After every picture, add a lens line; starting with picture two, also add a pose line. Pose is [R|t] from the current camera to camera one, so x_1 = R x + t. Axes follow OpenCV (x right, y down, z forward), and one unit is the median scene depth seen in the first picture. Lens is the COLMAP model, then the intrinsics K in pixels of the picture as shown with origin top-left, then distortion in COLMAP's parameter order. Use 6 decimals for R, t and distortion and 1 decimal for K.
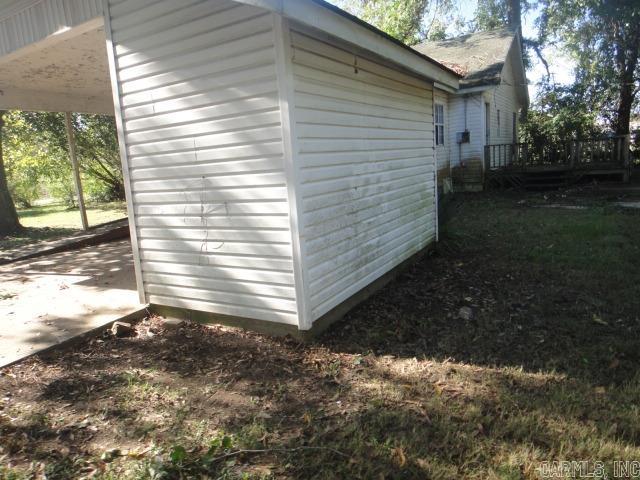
lens RADIAL K [[443.4, 0, 319.6], [0, 443.4, 234.9], [0, 0, 1]] dist [0.002368, -0.001311]
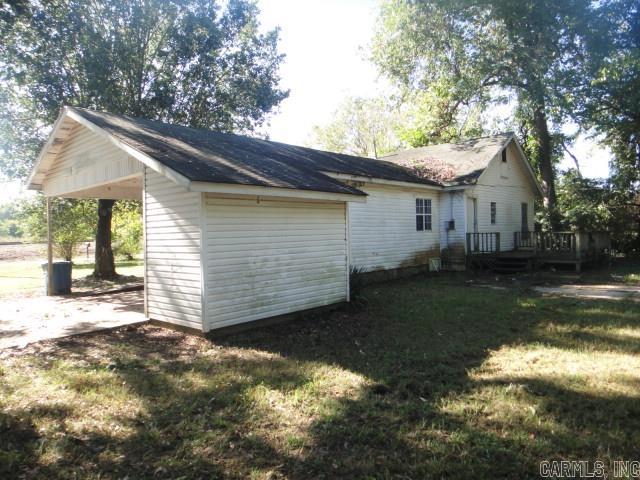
lens RADIAL K [[443.4, 0, 319.6], [0, 443.4, 234.9], [0, 0, 1]] dist [0.002368, -0.001311]
pose [[0.977592, 0.051918, -0.204007, 0.222165], [-0.081721, 0.986703, -0.140498, 0.004883], [0.193999, 0.154021, 0.968835, -0.233920]]
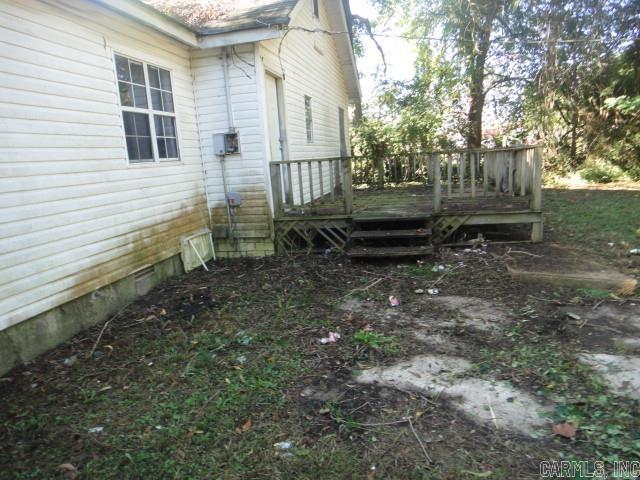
lens RADIAL K [[443.4, 0, 319.6], [0, 443.4, 234.9], [0, 0, 1]] dist [0.002368, -0.001311]
pose [[0.949927, -0.045639, 0.309121, 0.264501], [0.049648, 0.998754, -0.005112, -0.115669], [-0.308502, 0.020204, 0.951009, 0.519807]]
